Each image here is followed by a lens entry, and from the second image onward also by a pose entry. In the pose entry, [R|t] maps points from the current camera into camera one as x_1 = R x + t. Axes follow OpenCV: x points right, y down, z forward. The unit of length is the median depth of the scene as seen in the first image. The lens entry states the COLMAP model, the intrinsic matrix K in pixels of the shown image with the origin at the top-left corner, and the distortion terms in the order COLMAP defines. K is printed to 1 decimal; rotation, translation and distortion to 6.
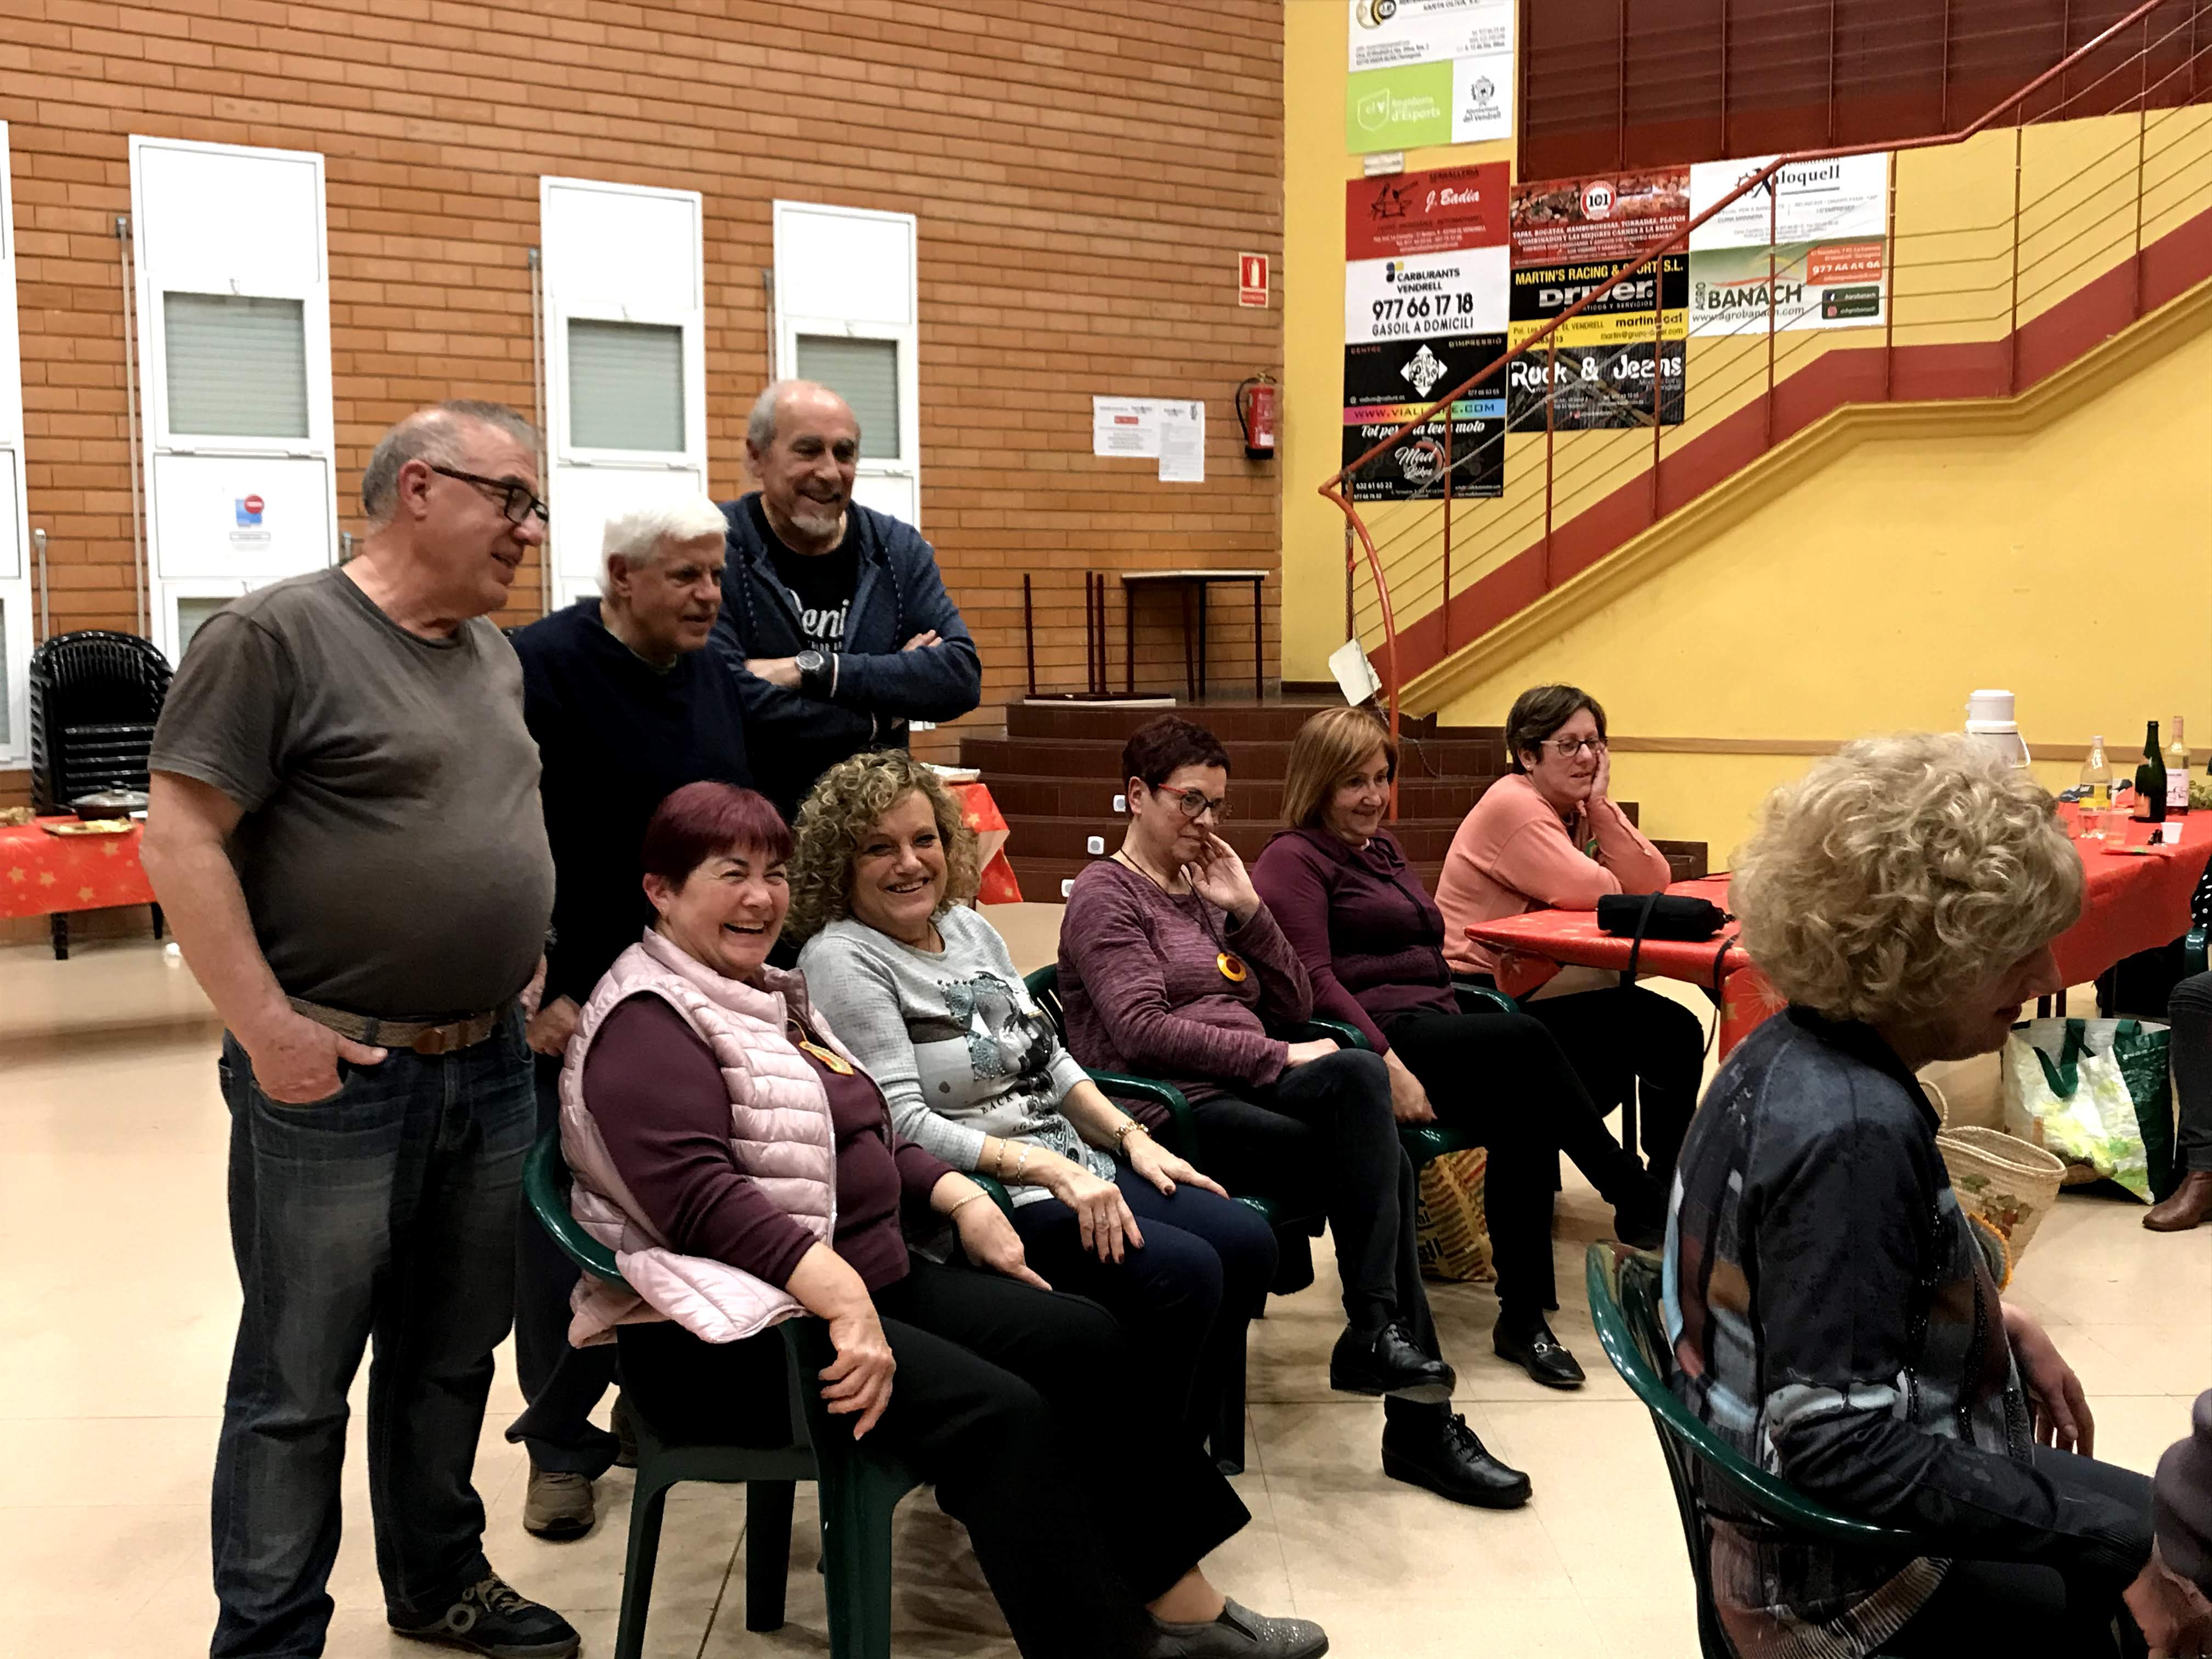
lens RADIAL K [[2316.1, 0, 1106.0], [0, 2316.1, 829.5], [0, 0, 1]] dist [0.101924, -0.267965]
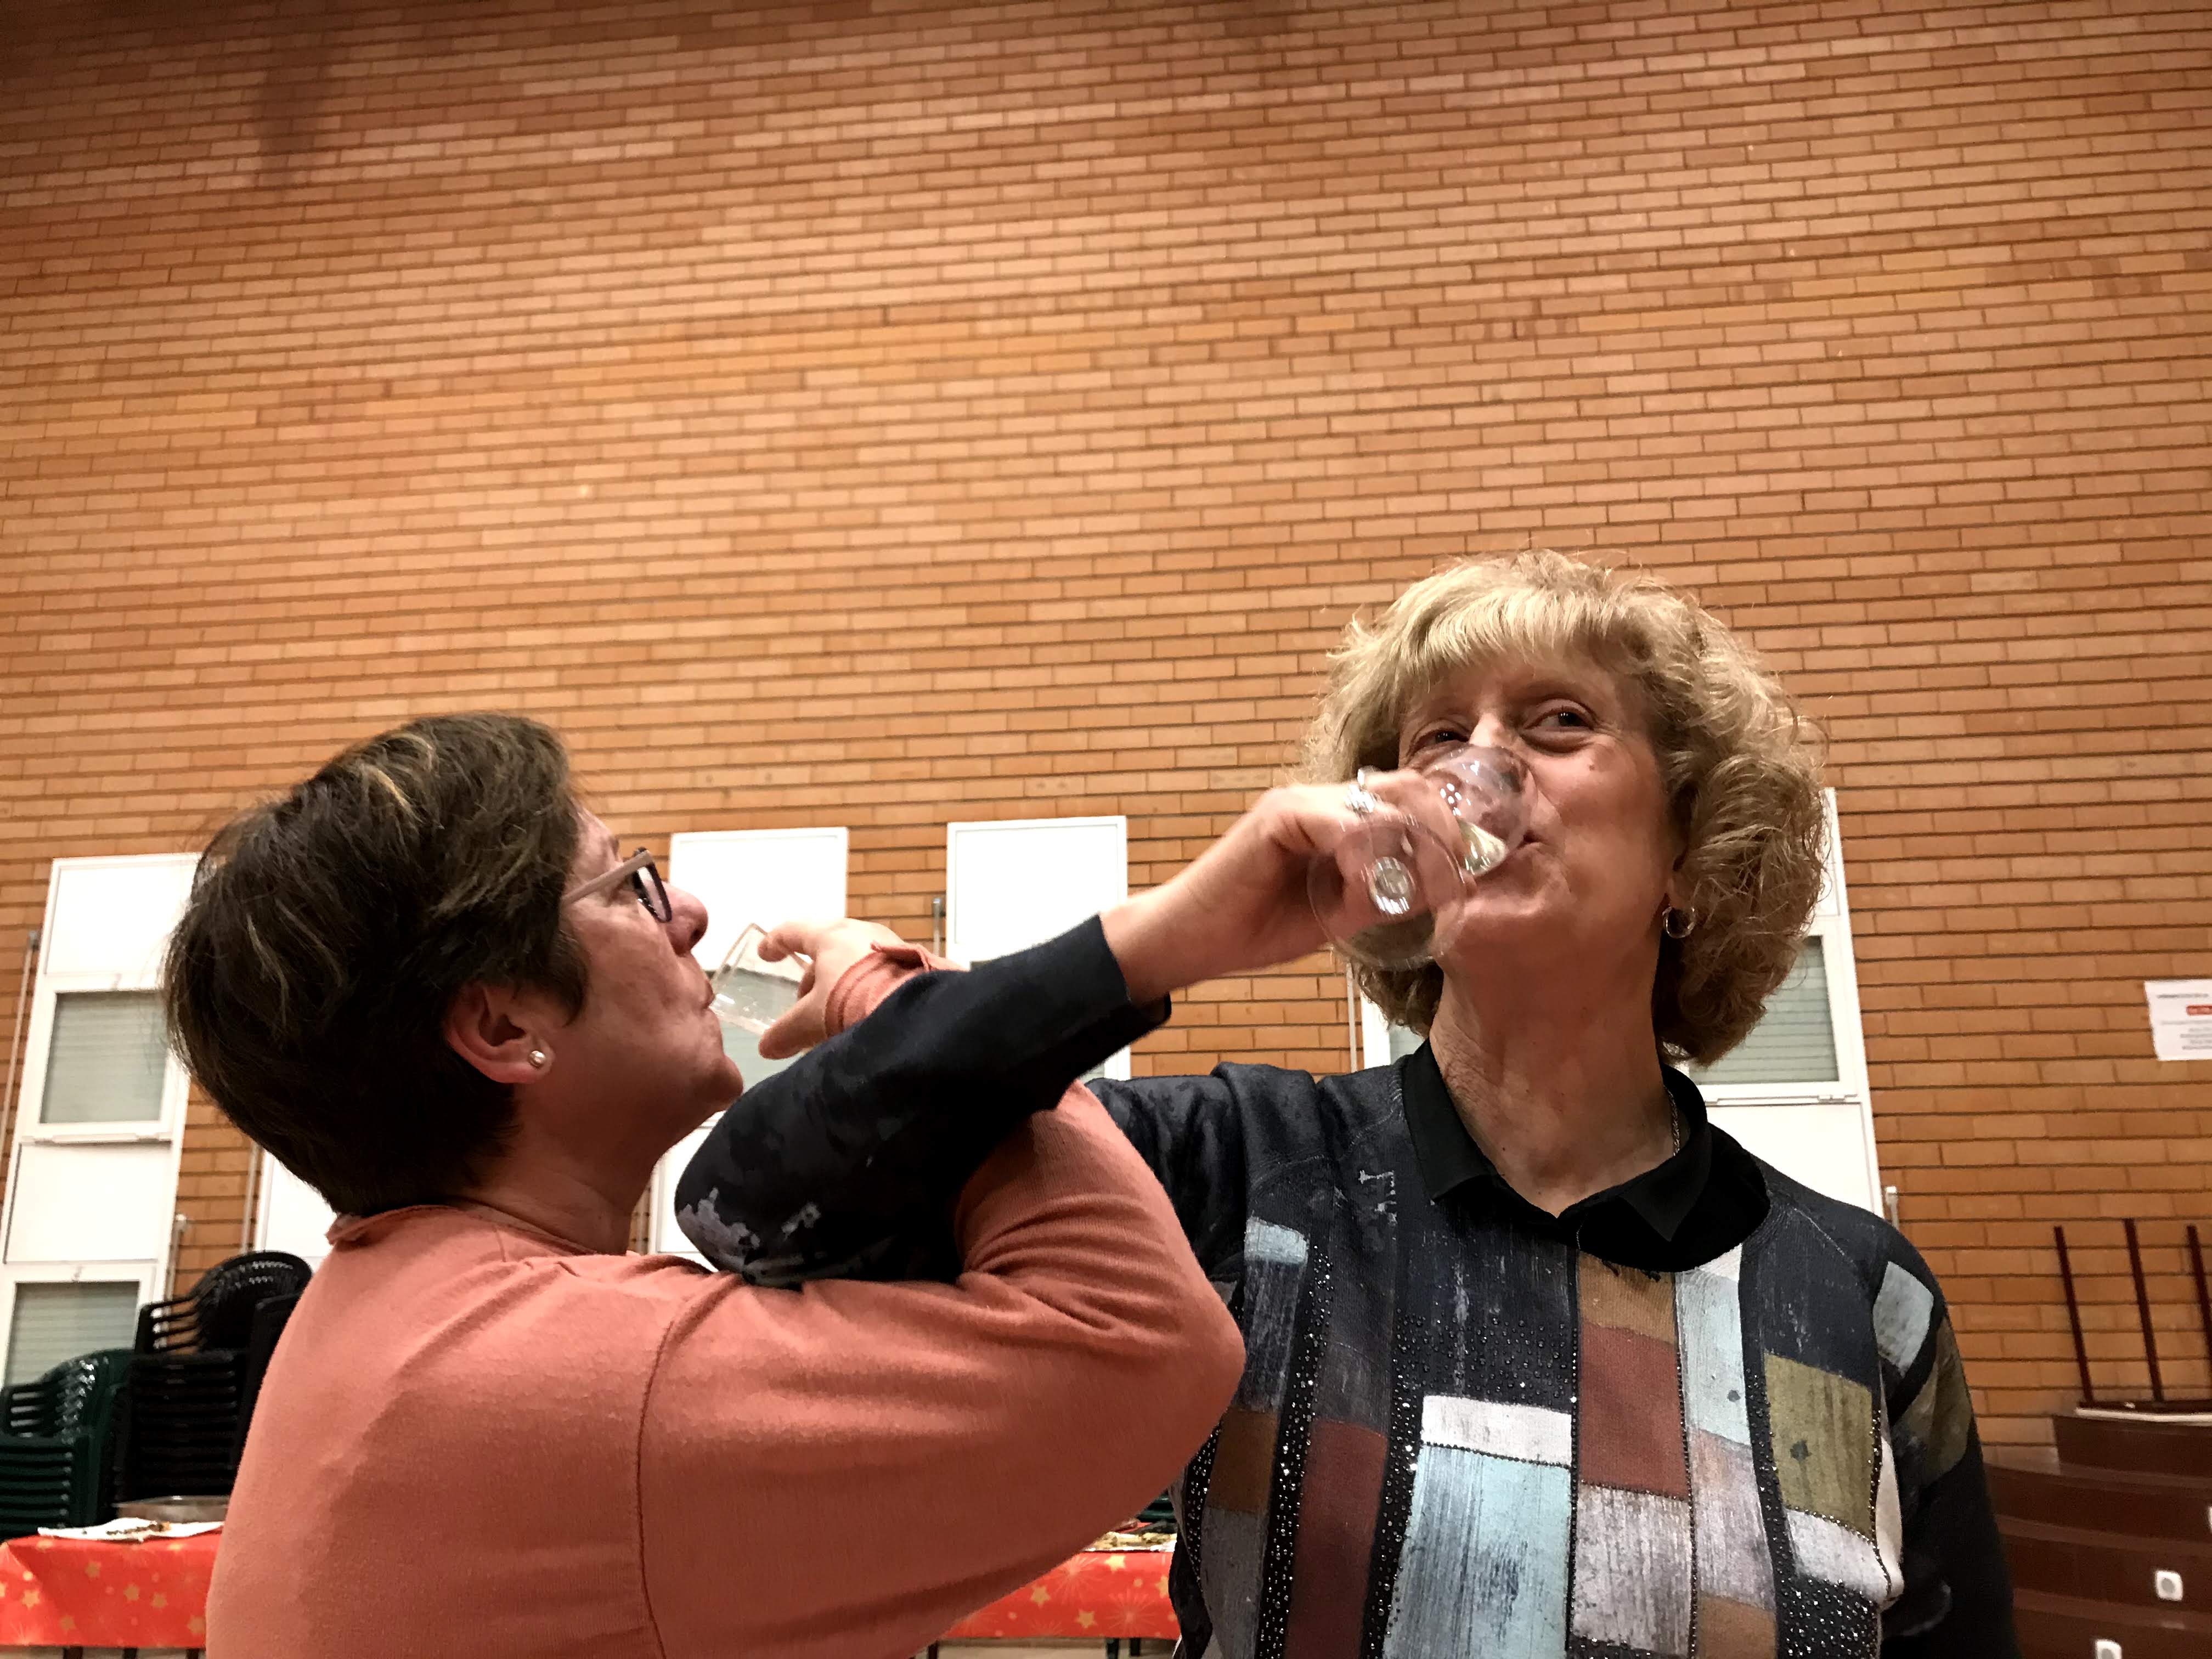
lens RADIAL K [[1816.9, 0, 1100.8], [0, 1816.9, 820.7], [0, 0, 1]] dist [0.005688, 0.011715]
pose [[0.741489, -0.171514, -0.648673, 0.138259], [-0.063224, 0.944615, -0.322034, -0.027489], [0.667979, 0.279796, 0.689578, 0.373466]]
